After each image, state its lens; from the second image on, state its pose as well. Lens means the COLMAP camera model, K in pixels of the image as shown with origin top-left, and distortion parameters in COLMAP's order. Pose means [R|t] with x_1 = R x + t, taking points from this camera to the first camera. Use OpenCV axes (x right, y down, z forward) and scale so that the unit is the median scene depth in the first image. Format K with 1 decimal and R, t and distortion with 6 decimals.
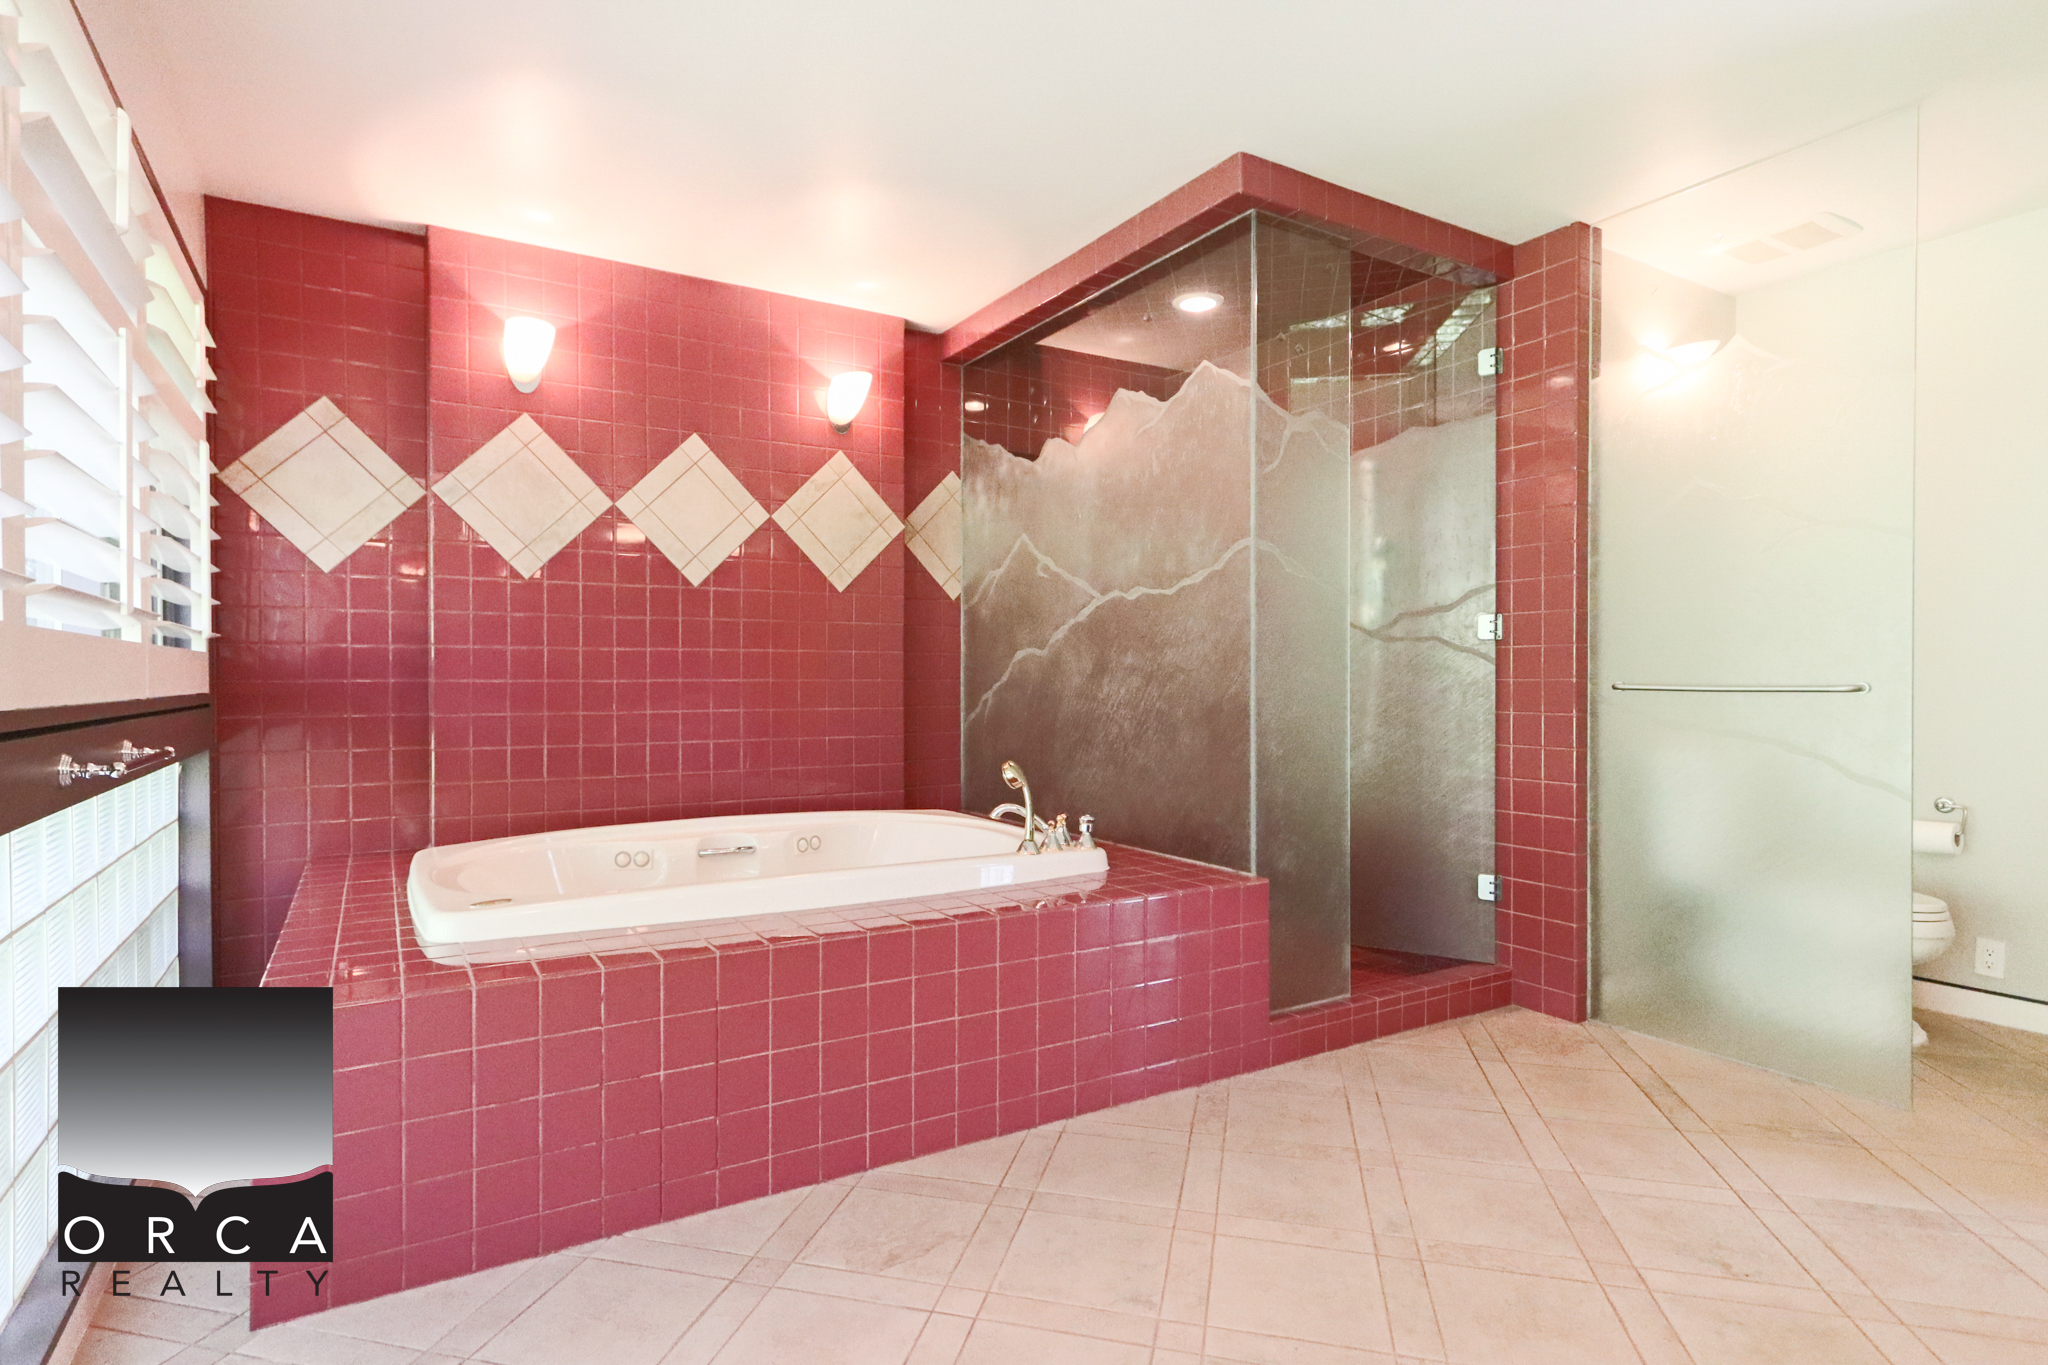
lens RADIAL K [[1039.9, 0, 1008.8], [0, 1039.9, 675.0], [0, 0, 1]] dist [0.004665, 0.003811]
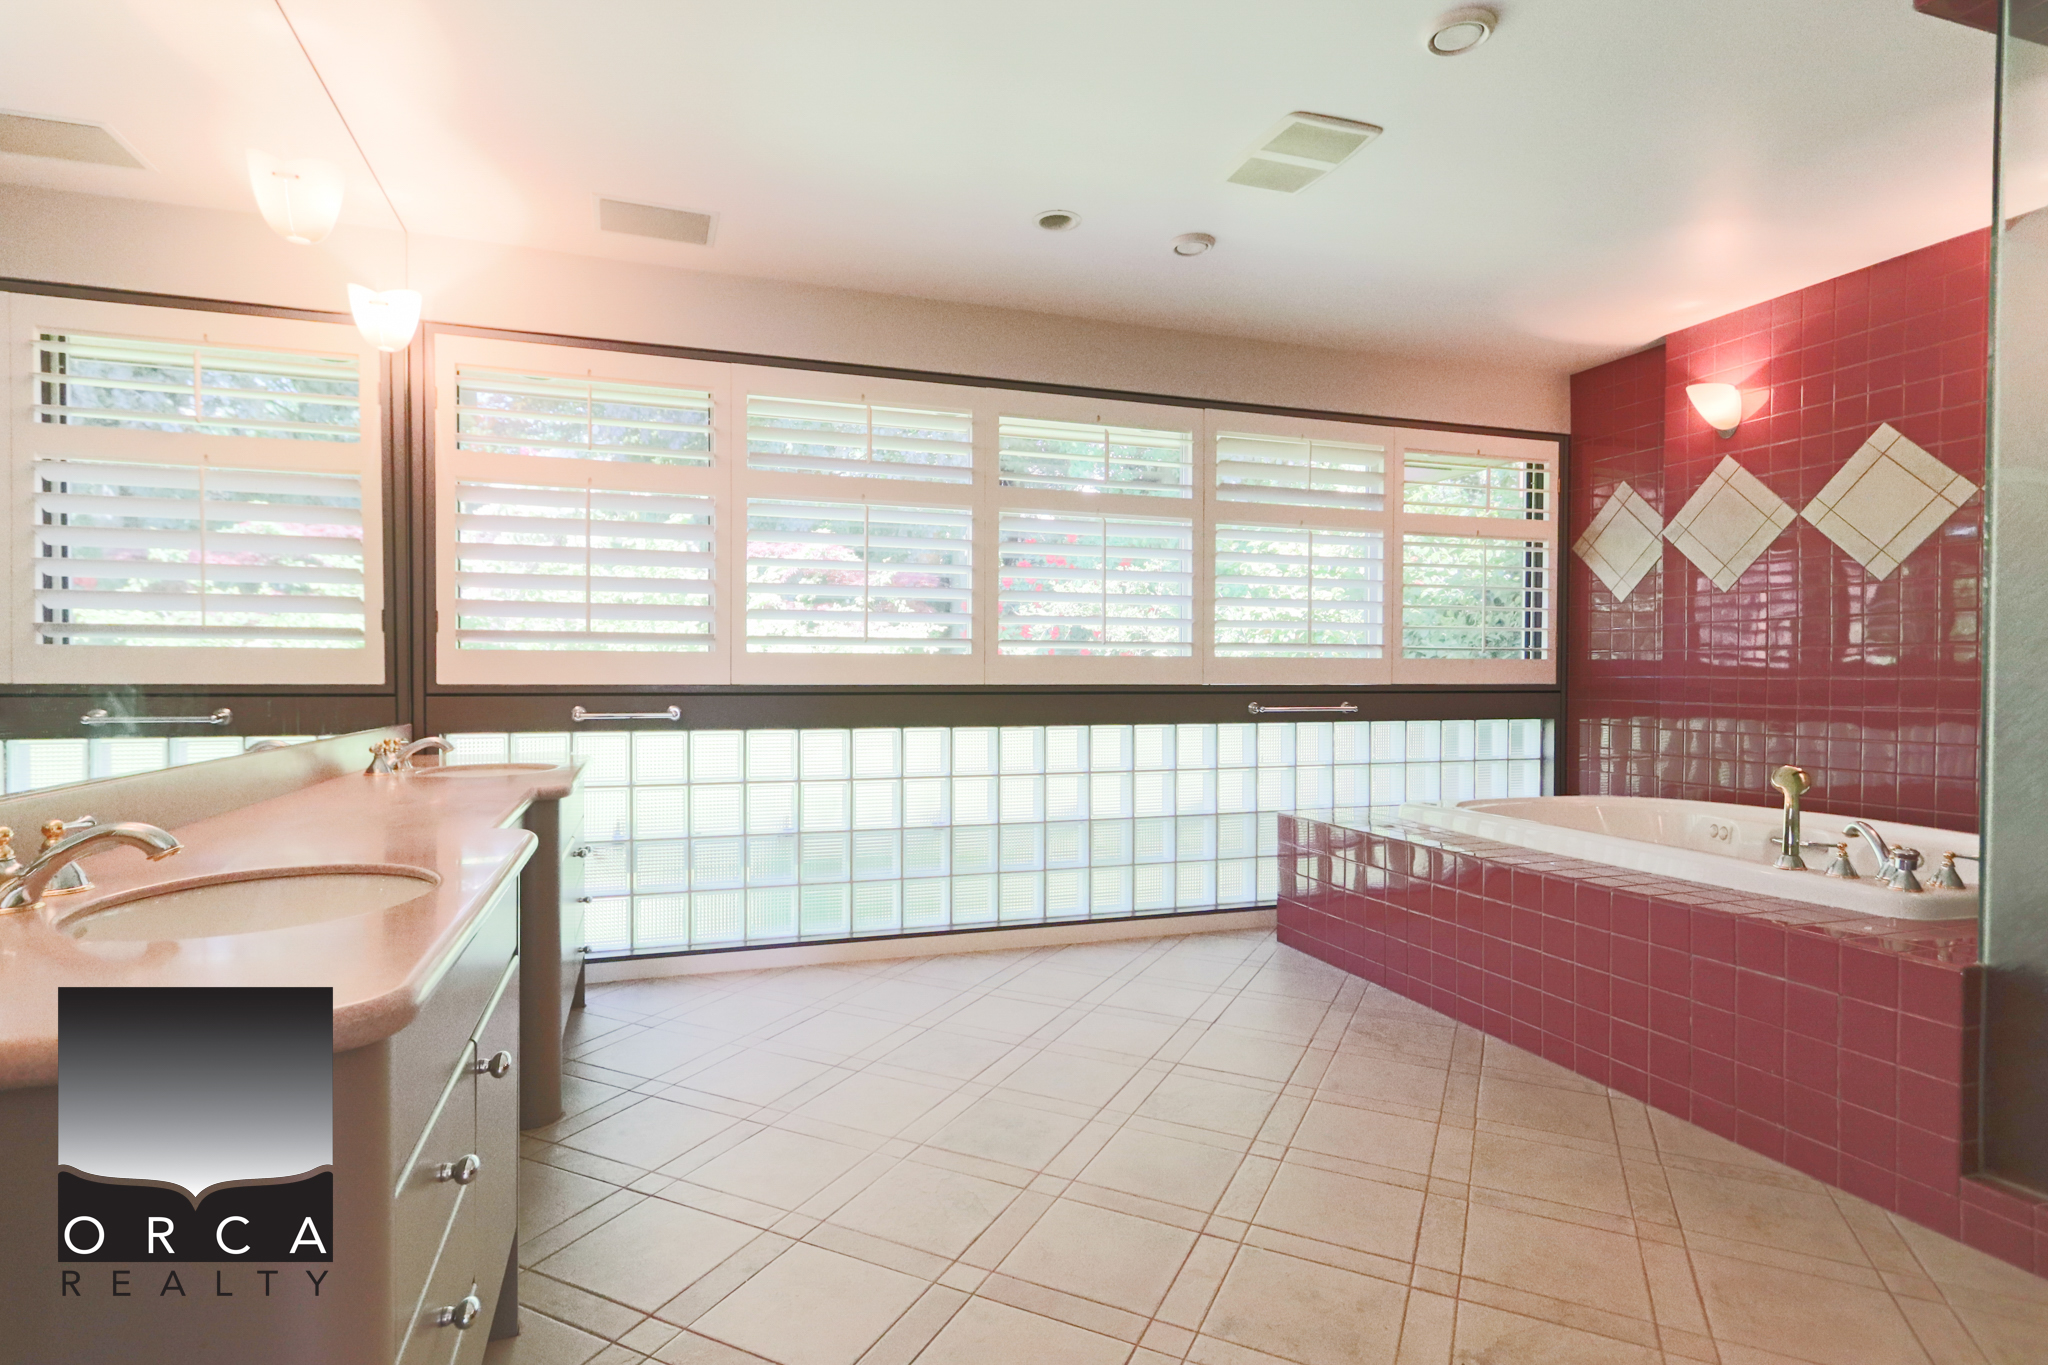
lens RADIAL K [[1039.9, 0, 1017.6], [0, 1039.9, 691.6], [0, 0, 1]] dist [0.004665, 0.003811]
pose [[-0.207692, 0.013659, -0.978099, 0.925626], [0.002284, 0.999907, 0.013478, 0.003732], [0.978192, 0.000565, -0.207703, 0.474280]]
